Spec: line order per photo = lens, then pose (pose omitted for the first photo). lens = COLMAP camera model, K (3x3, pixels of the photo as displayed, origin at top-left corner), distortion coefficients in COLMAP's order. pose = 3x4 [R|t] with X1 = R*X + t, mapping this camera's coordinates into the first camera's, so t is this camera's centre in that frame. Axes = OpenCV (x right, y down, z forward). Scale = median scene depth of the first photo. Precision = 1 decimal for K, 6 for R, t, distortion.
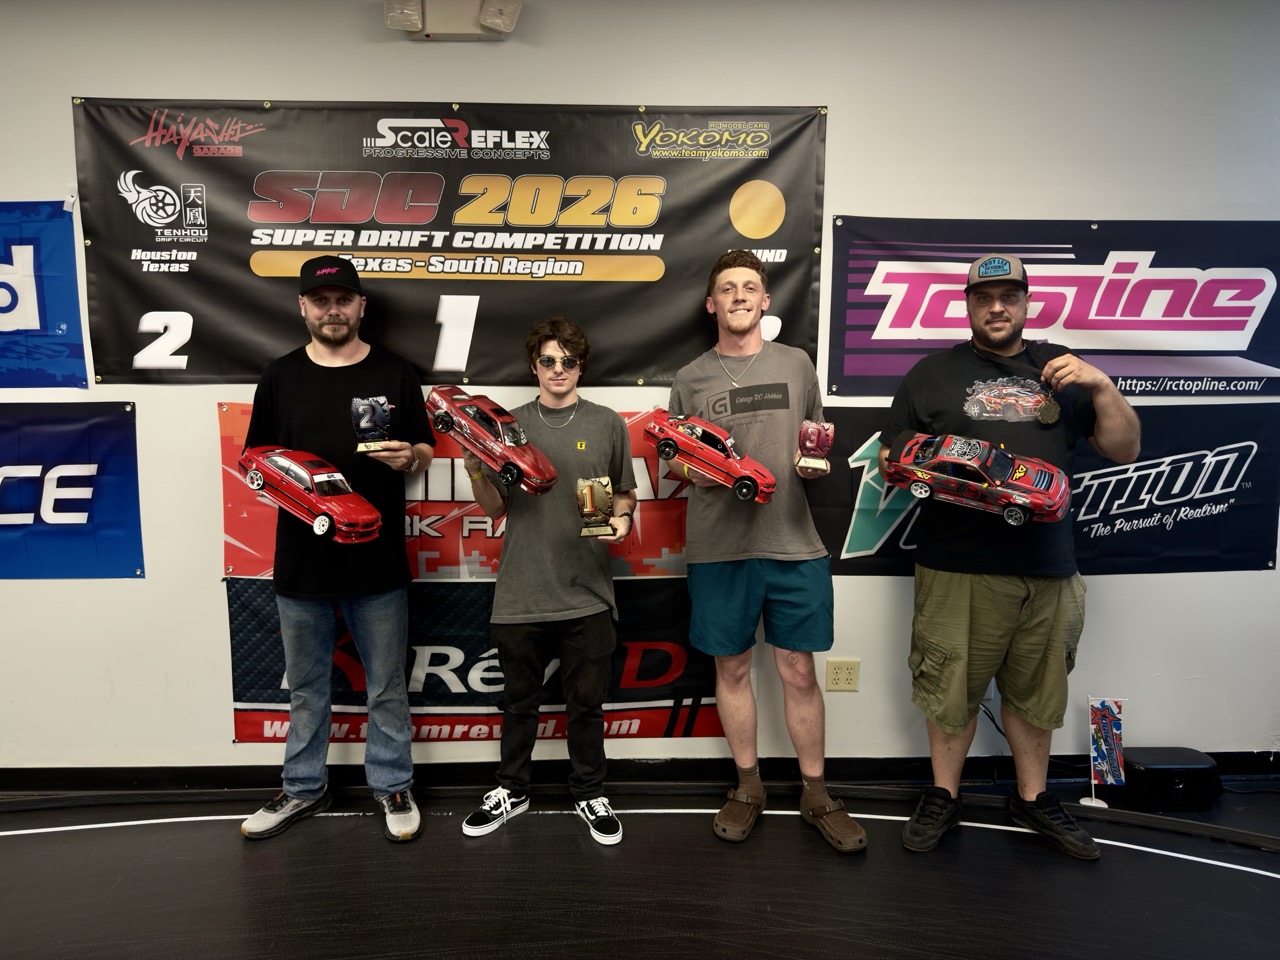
lens RADIAL K [[889.8, 0, 606.9], [0, 889.8, 501.3], [0, 0, 1]] dist [-0.026217, -0.004664]
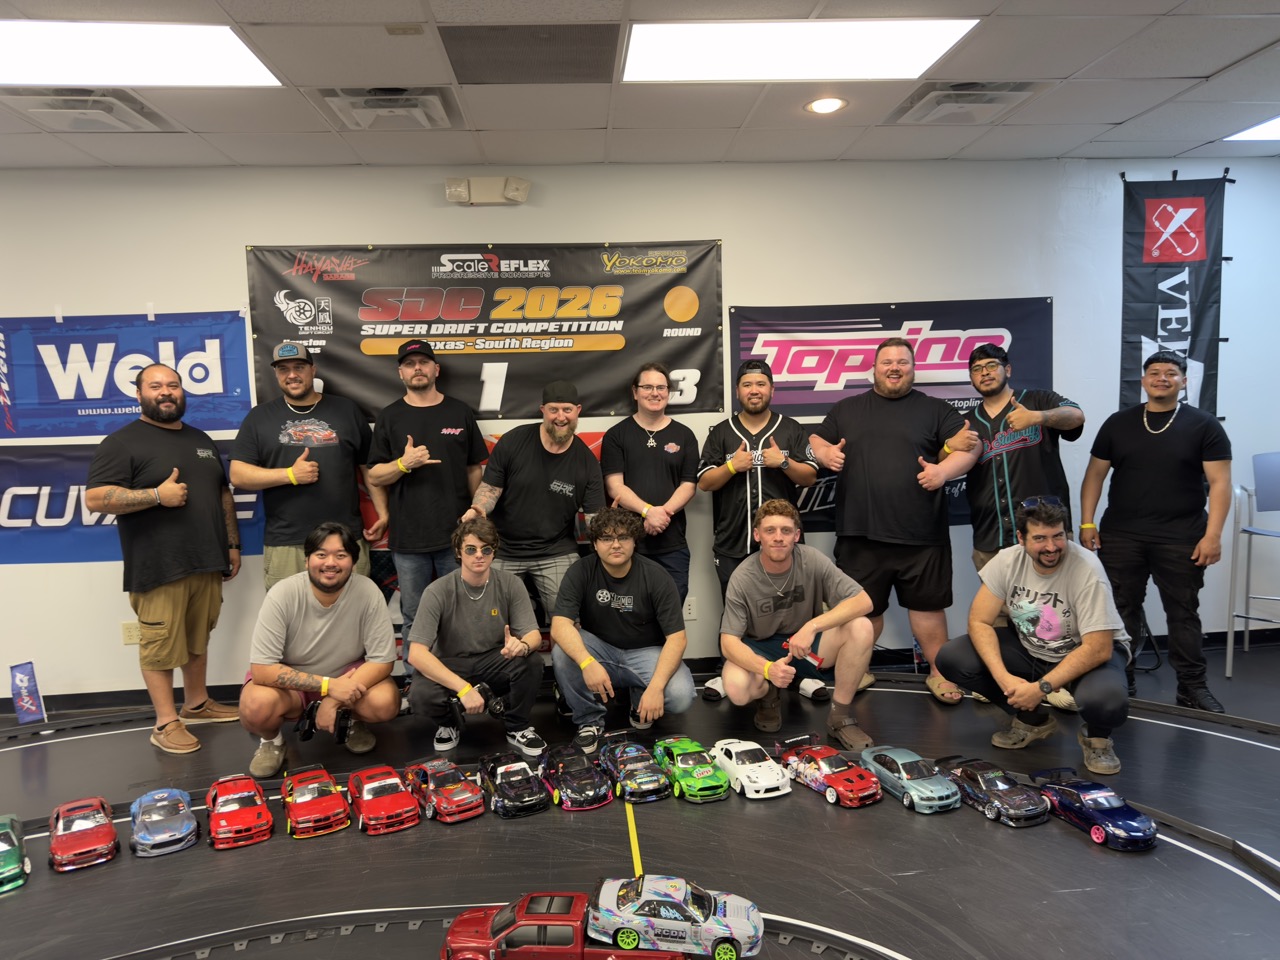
lens RADIAL K [[889.8, 0, 641.0], [0, 889.8, 483.8], [0, 0, 1]] dist [-0.026217, -0.004664]
pose [[0.996911, -0.039167, 0.068073, -0.024797], [0.042791, 0.997697, -0.052624, 0.076575], [-0.065855, 0.055374, 0.996292, -0.581569]]
